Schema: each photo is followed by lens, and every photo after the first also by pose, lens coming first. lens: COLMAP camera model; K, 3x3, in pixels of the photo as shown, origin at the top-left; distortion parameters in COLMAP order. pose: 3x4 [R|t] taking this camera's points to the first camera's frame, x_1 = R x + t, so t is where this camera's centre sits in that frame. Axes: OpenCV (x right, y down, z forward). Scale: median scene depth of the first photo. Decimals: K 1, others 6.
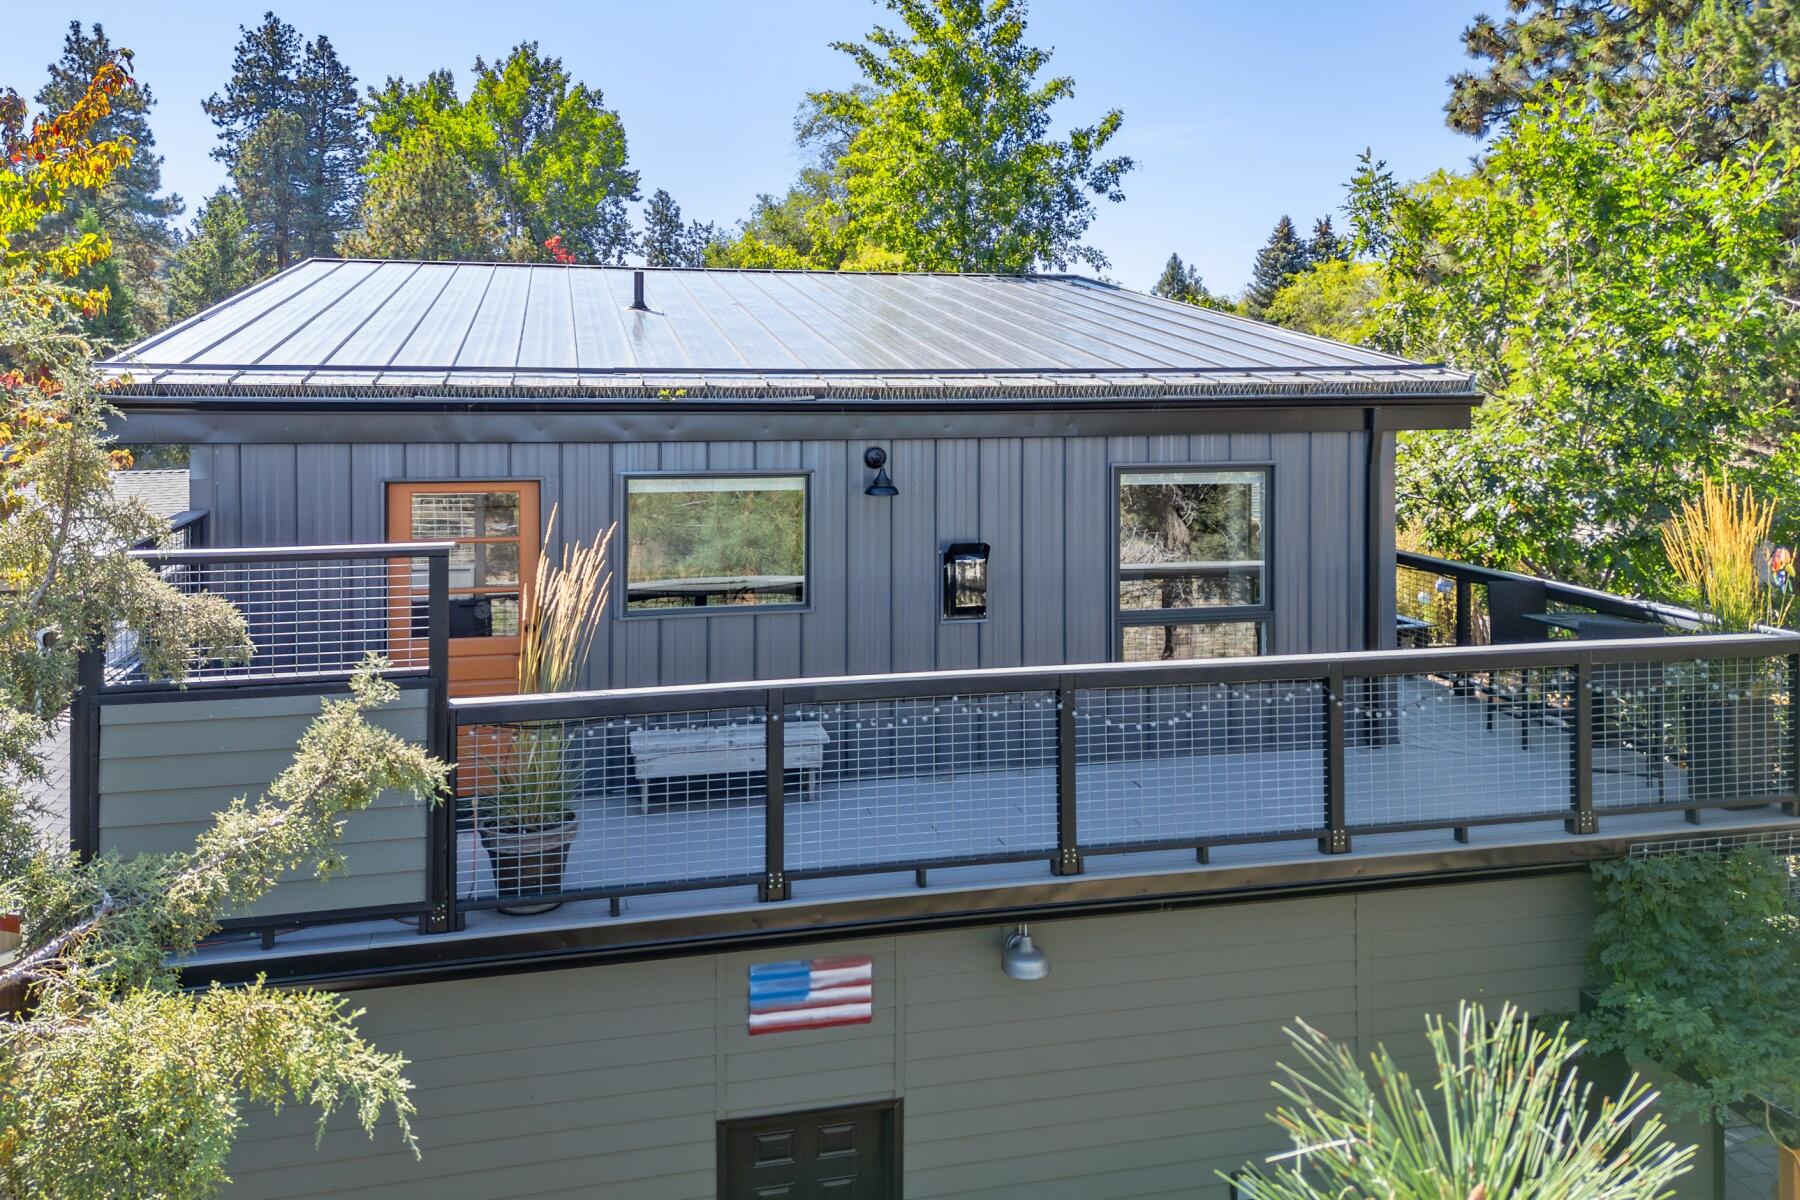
lens RADIAL K [[1337.6, 0, 900.0], [0, 1337.6, 600.0], [0, 0, 1]] dist [0.044201, -0.003259]
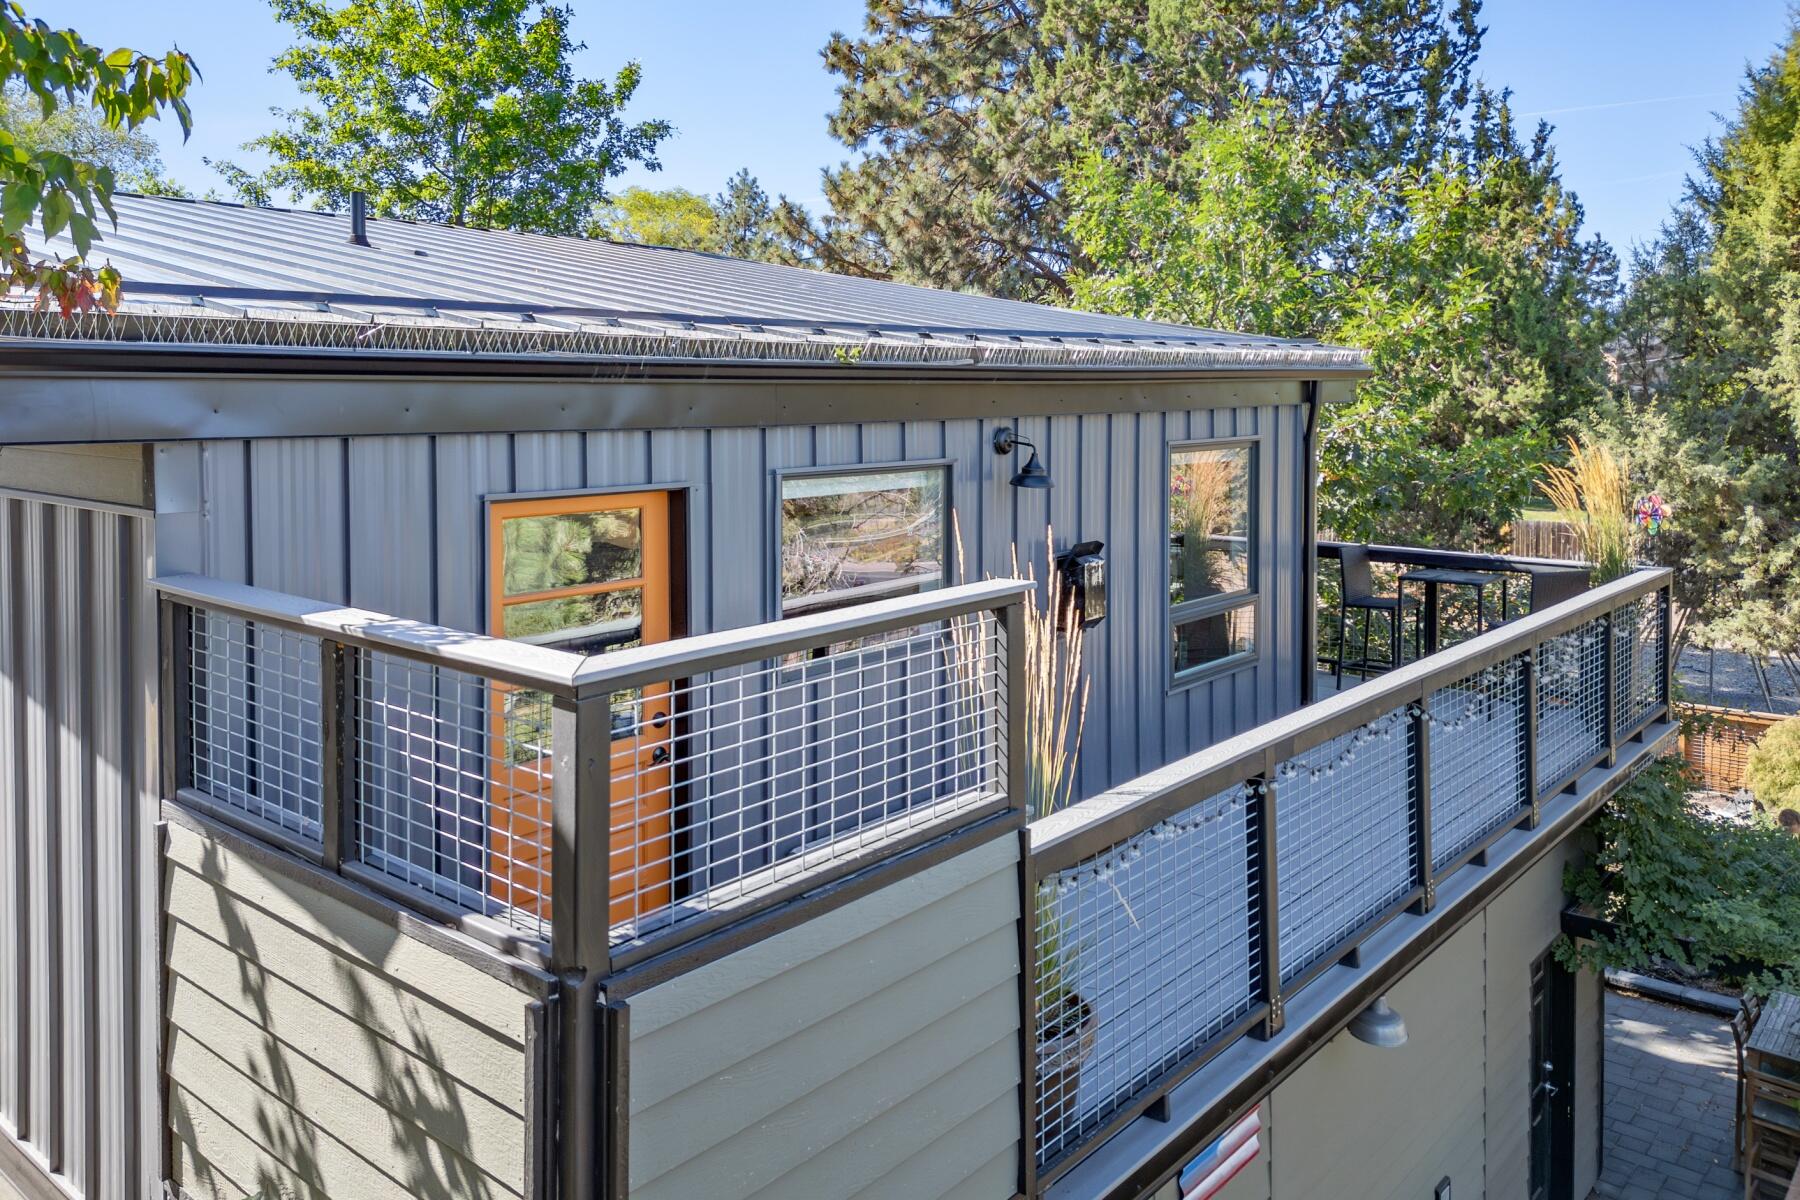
lens RADIAL K [[1337.6, 0, 900.0], [0, 1337.6, 600.0], [0, 0, 1]] dist [0.044201, -0.003259]
pose [[0.813840, -0.096809, 0.572968, -0.245387], [0.101639, 0.994540, 0.023670, -0.018272], [-0.572131, 0.038972, 0.819236, 0.189446]]
